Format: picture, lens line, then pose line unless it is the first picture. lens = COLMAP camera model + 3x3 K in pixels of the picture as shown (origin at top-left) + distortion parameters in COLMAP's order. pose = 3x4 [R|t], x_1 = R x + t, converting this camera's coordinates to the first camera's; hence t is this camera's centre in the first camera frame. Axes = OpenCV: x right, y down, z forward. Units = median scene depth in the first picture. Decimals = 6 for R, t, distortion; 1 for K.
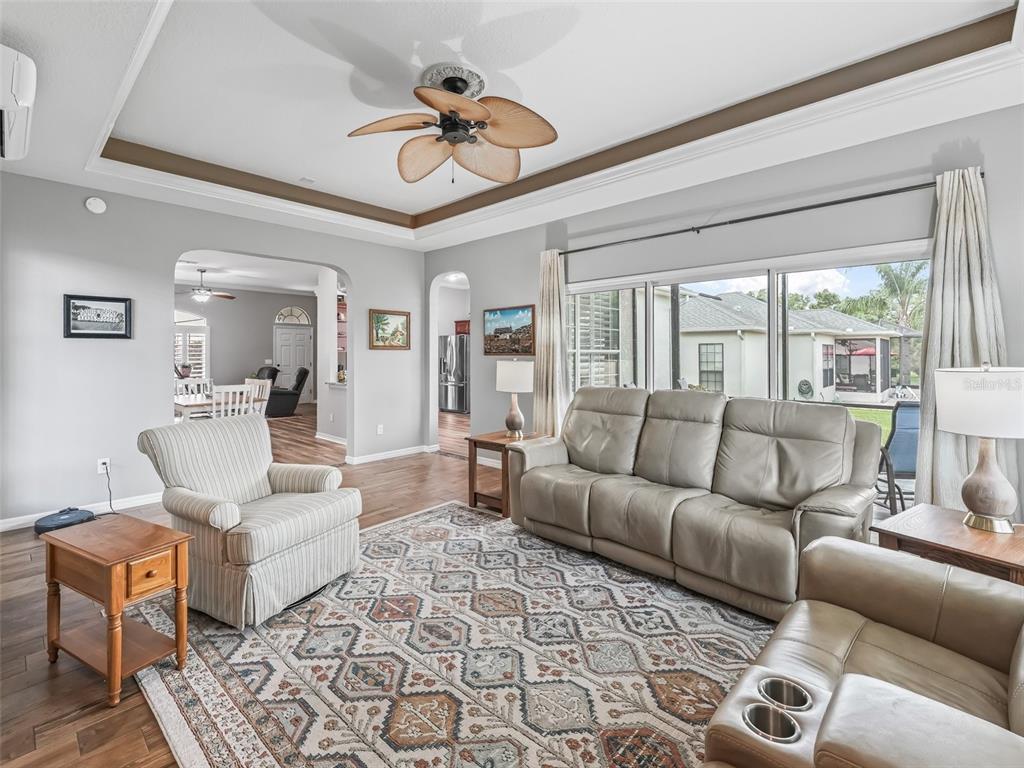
lens RADIAL K [[476.0, 0, 498.0], [0, 476.0, 352.0], [0, 0, 1]] dist [0.016728, -0.000106]
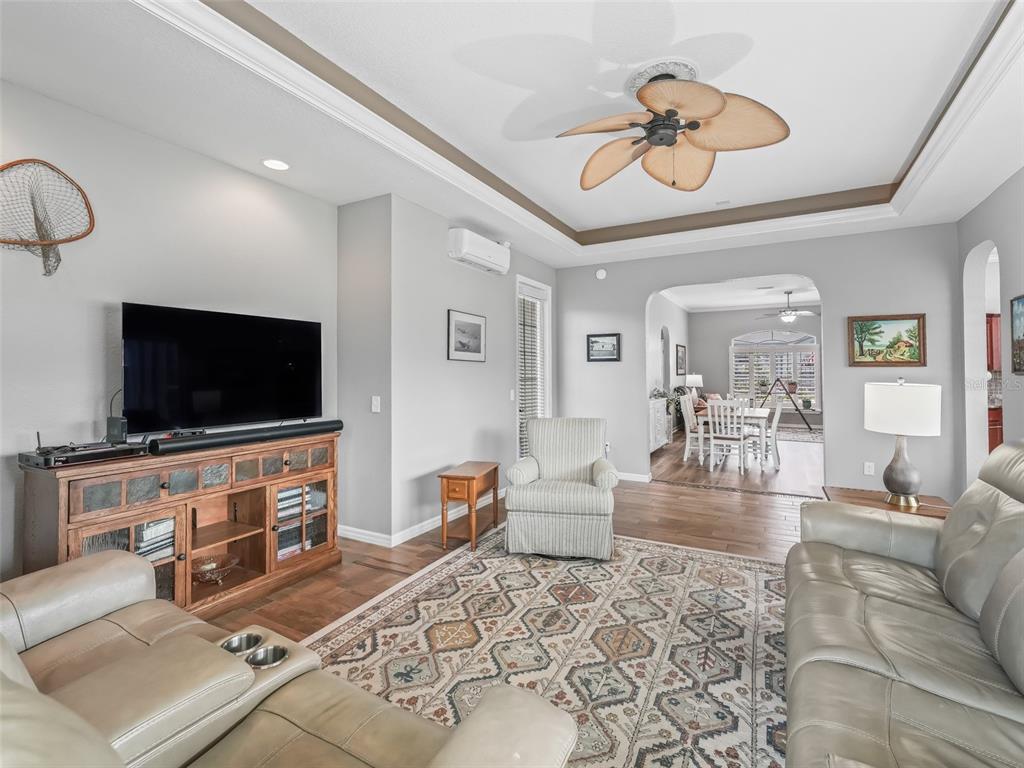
lens RADIAL K [[462.4, 0, 509.2], [0, 462.4, 366.8], [0, 0, 1]] dist [0.013408, -0.000267]
pose [[0.260176, -0.009372, -0.965516, 0.783613], [0.003498, 0.999955, -0.008764, -0.000523], [0.965555, -0.001098, 0.260197, 0.532452]]
